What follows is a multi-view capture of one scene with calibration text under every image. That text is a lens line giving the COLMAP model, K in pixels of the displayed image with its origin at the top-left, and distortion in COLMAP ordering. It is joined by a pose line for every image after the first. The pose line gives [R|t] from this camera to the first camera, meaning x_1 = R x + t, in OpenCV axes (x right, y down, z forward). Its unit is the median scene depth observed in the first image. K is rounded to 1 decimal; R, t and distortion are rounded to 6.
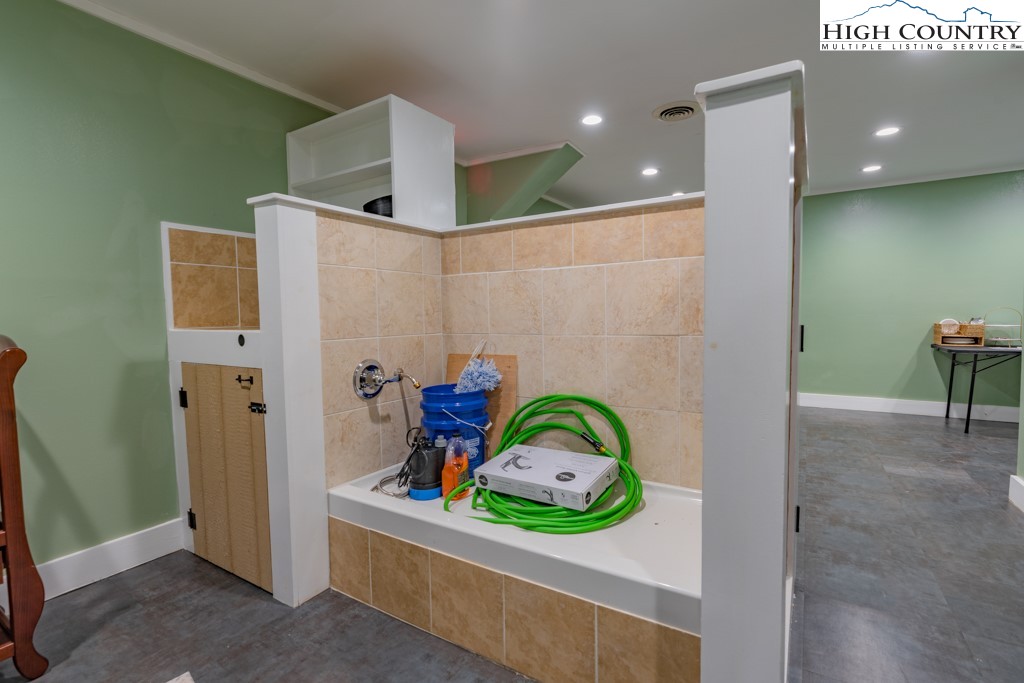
lens RADIAL K [[470.9, 0, 512.0], [0, 470.9, 341.5], [0, 0, 1]] dist [-0.003178, 0.000269]
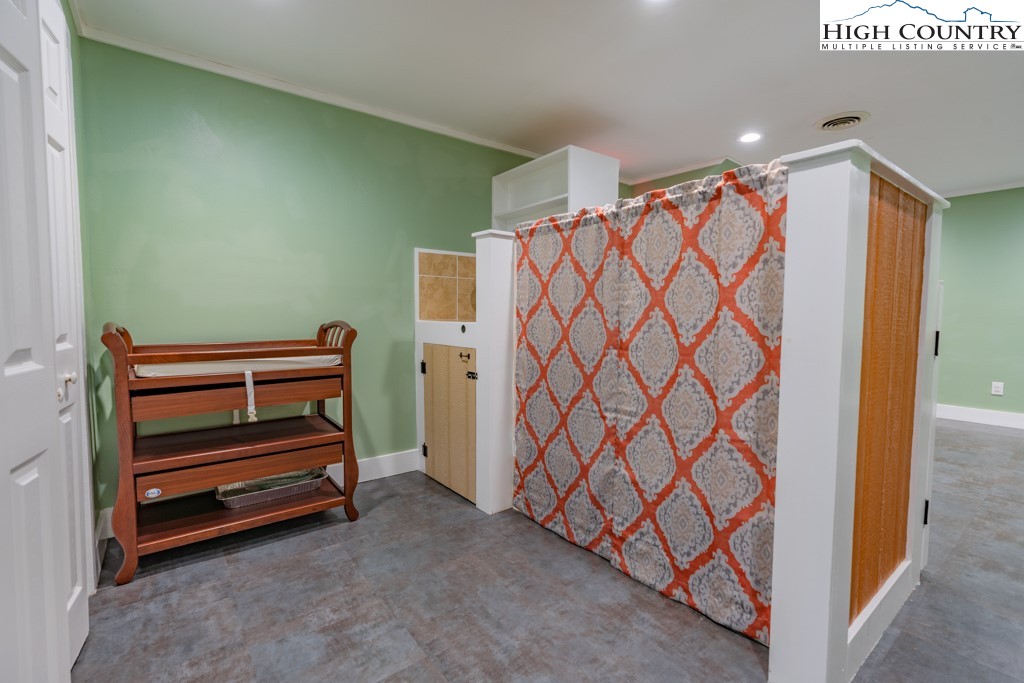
lens RADIAL K [[470.9, 0, 512.0], [0, 470.9, 341.5], [0, 0, 1]] dist [-0.003178, 0.000269]
pose [[0.937886, 0.040462, -0.344576, 0.067580], [-0.039849, 0.999166, 0.008865, 0.015463], [0.344648, 0.005416, 0.938717, -0.291891]]
